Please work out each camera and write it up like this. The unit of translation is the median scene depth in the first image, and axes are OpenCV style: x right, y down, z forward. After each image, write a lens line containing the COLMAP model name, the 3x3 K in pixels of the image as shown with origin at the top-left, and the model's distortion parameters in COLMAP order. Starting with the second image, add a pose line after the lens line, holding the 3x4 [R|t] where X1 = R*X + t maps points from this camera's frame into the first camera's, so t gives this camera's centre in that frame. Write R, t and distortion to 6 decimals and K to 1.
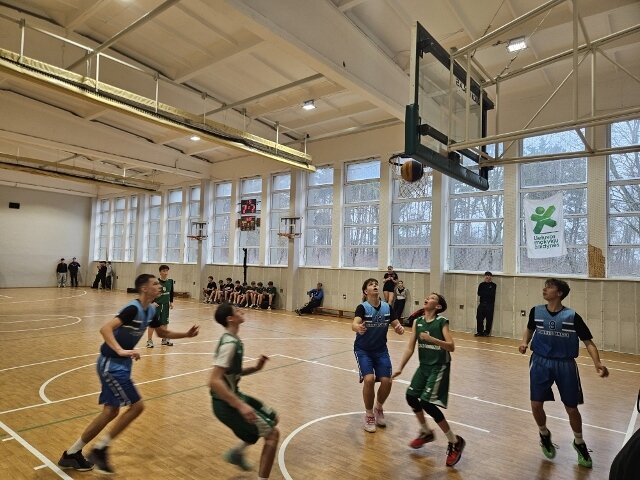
lens RADIAL K [[423.0, 0, 320.0], [0, 423.0, 240.0], [0, 0, 1]] dist [0.102406, -0.098111]
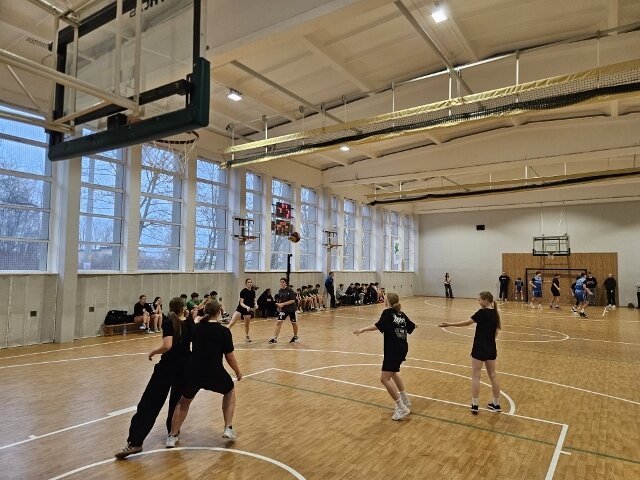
lens RADIAL K [[433.1, 0, 320.0], [0, 433.1, 240.0], [0, 0, 1]] dist [-0.003885, -0.002386]
pose [[-0.082670, 0.028383, 0.996173, -1.160292], [-0.082588, 0.995961, -0.035231, 0.016063], [-0.993149, -0.085184, -0.079992, 0.989656]]
